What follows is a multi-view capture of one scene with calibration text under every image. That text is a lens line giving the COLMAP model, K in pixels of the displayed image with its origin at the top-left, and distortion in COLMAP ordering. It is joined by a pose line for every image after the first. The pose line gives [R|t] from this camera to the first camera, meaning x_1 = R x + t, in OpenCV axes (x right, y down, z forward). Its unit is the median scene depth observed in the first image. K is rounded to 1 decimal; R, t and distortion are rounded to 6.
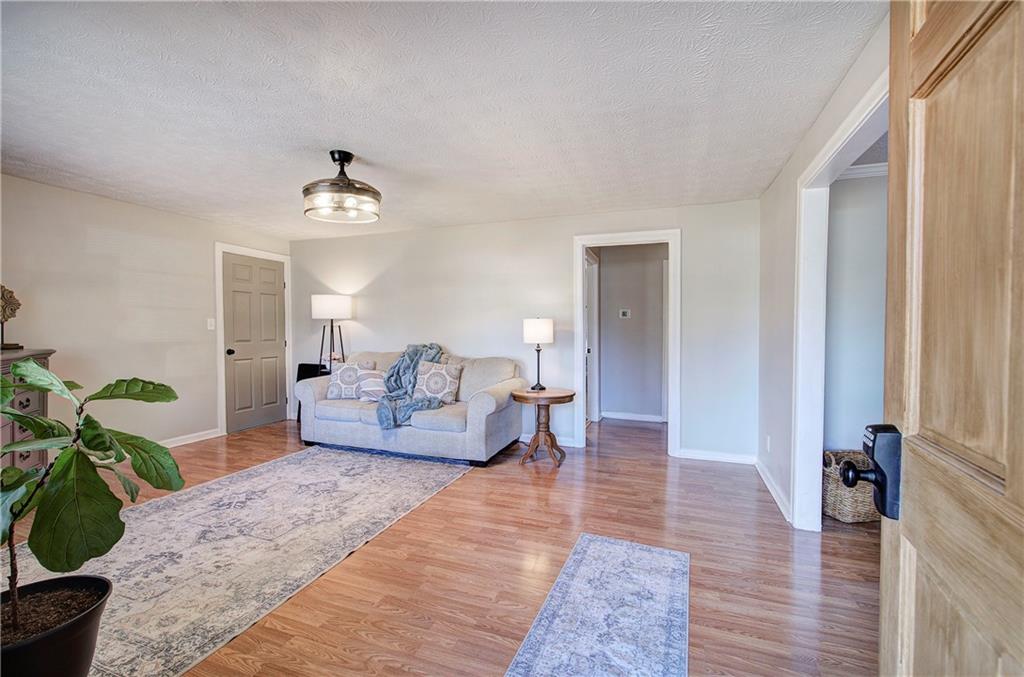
lens RADIAL K [[433.7, 0, 515.0], [0, 433.7, 336.1], [0, 0, 1]] dist [-0.004349, 0.000970]
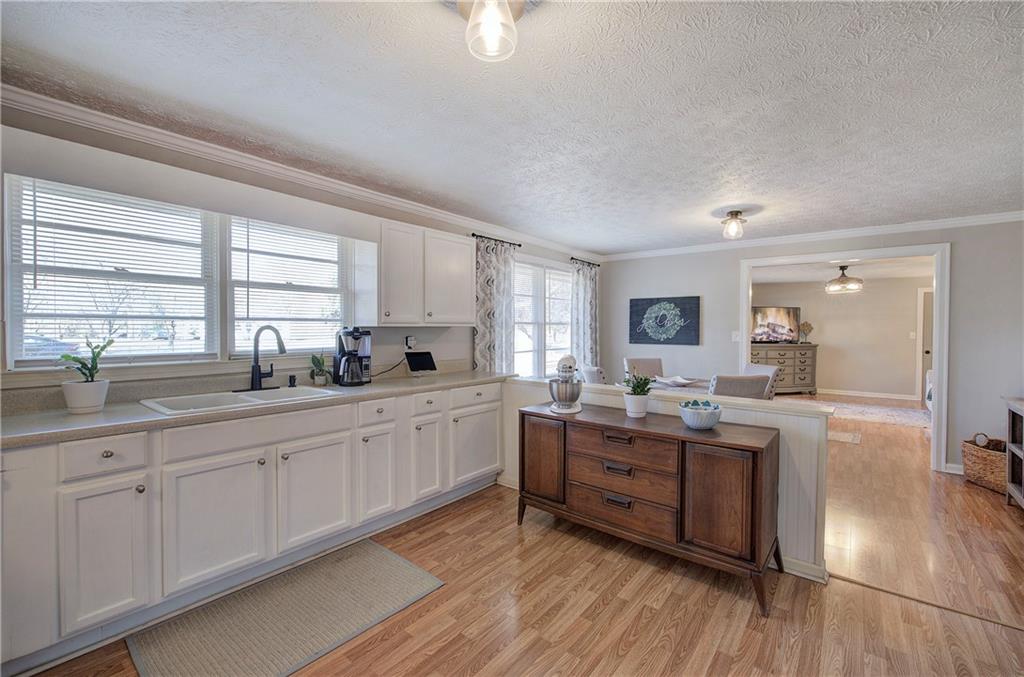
lens RADIAL K [[433.7, 0, 515.0], [0, 433.7, 336.1], [0, 0, 1]] dist [-0.004349, 0.000970]
pose [[-0.308796, 0.013742, -0.951029, 2.728948], [-0.022628, 0.999506, 0.021790, -0.046617], [0.950859, 0.028248, -0.308333, 0.014019]]
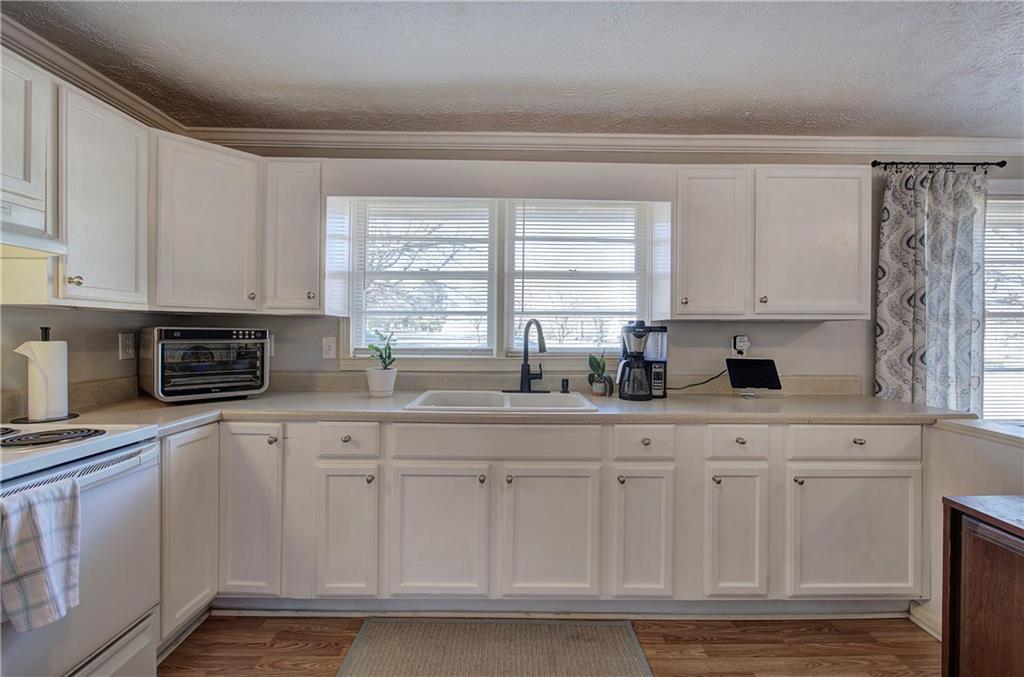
lens RADIAL K [[433.7, 0, 515.0], [0, 433.7, 336.1], [0, 0, 1]] dist [-0.004349, 0.000970]
pose [[-0.933484, -0.003257, -0.358604, 2.294887], [-0.013298, 0.999585, 0.025537, -0.024072], [0.358372, 0.028607, -0.933140, -0.035183]]
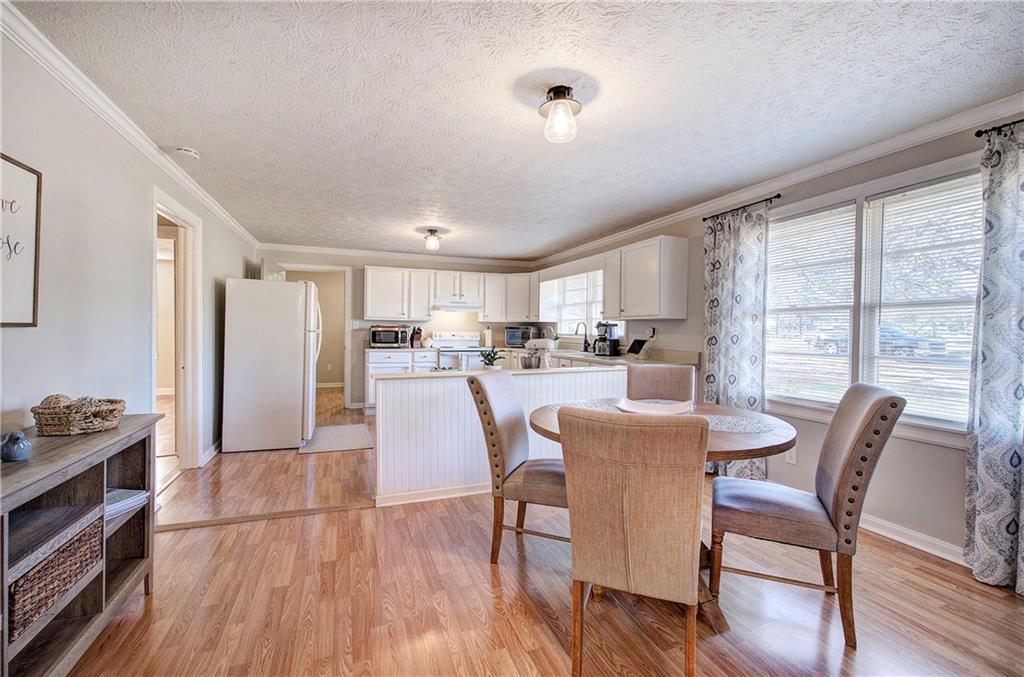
lens RADIAL K [[433.7, 0, 515.0], [0, 433.7, 336.1], [0, 0, 1]] dist [-0.004349, 0.000970]
pose [[-0.669102, -0.015507, 0.743009, 0.537468], [0.005839, 0.999642, 0.026122, -0.022613], [-0.743148, 0.021817, -0.668772, 0.866670]]
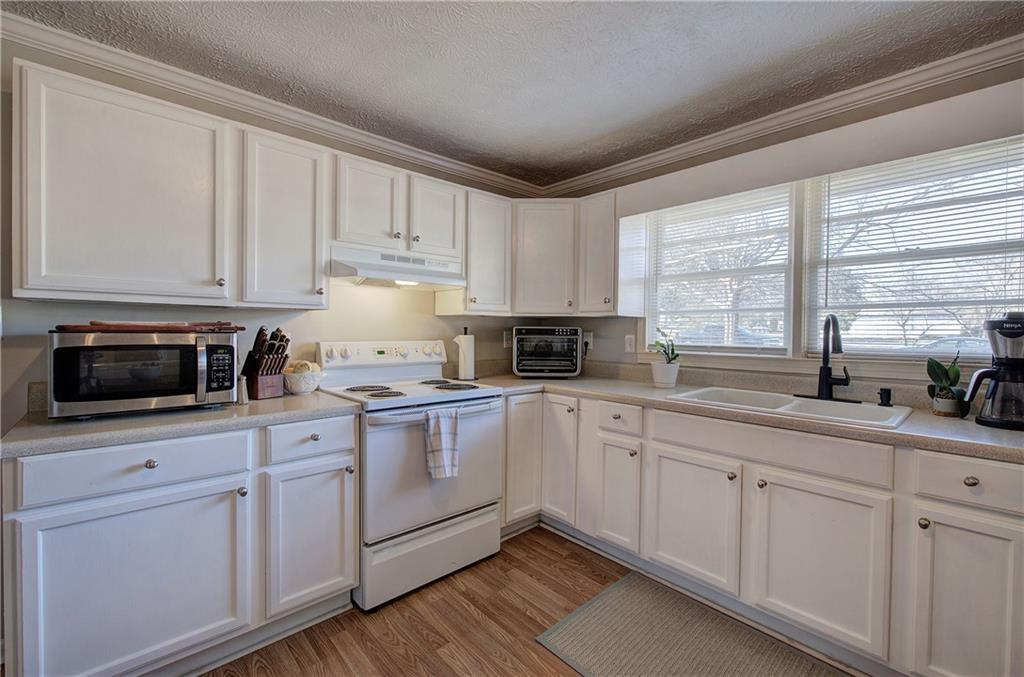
lens RADIAL K [[433.7, 0, 515.0], [0, 433.7, 336.1], [0, 0, 1]] dist [-0.004349, 0.000970]
pose [[-0.891512, -0.011291, 0.452856, 2.091411], [0.002621, 0.999544, 0.030082, -0.022620], [-0.452989, 0.028005, -0.891076, 0.072010]]
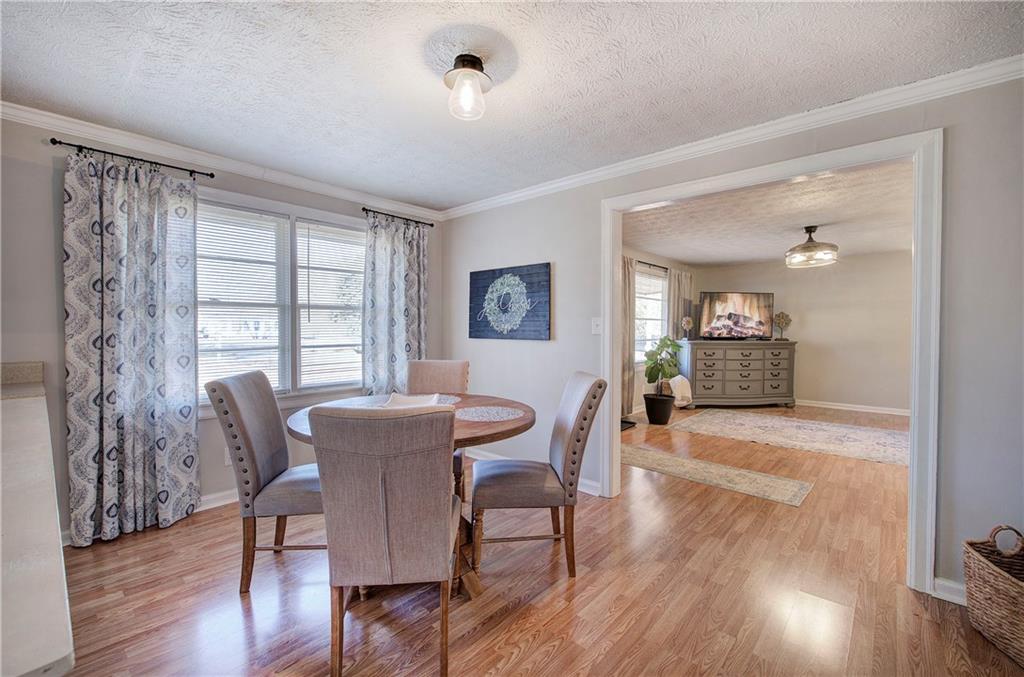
lens RADIAL K [[433.7, 0, 515.0], [0, 433.7, 336.1], [0, 0, 1]] dist [-0.004349, 0.000970]
pose [[-0.356191, 0.014682, -0.934298, 1.735861], [-0.021232, 0.999491, 0.023801, -0.018397], [0.934172, 0.028314, -0.355698, 0.597768]]
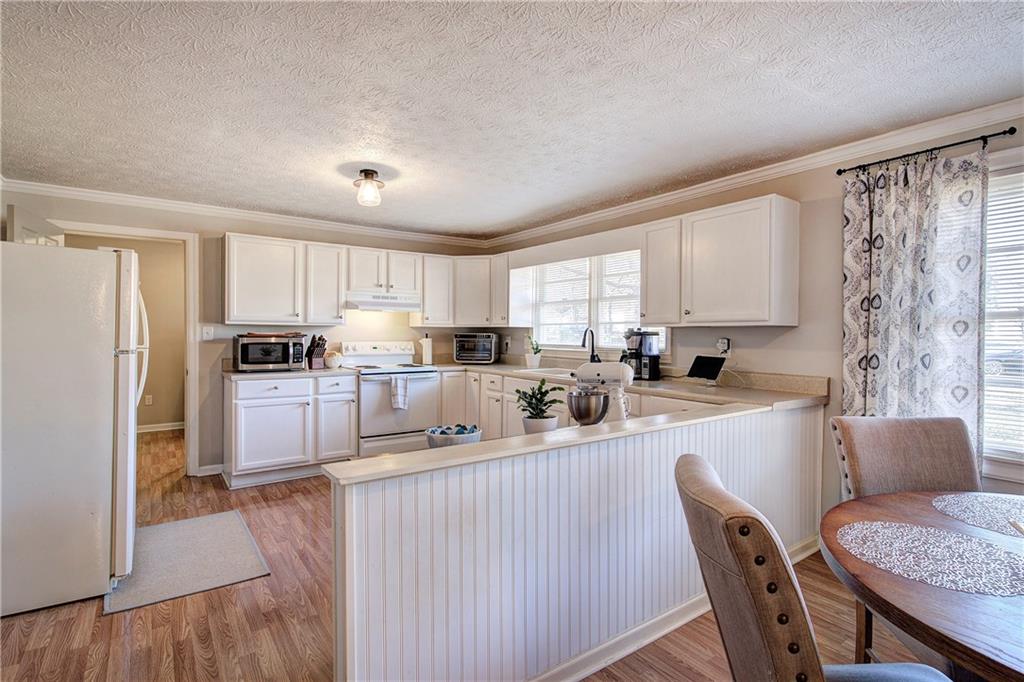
lens RADIAL K [[502.7, 0, 515.4], [0, 502.7, 338.1], [0, 0, 1]] dist [0.018896, -0.011431]
pose [[-0.830054, -0.009783, 0.557597, 1.192754], [0.006750, 0.999597, 0.027586, -0.049885], [-0.557642, 0.026662, -0.829653, 0.714746]]
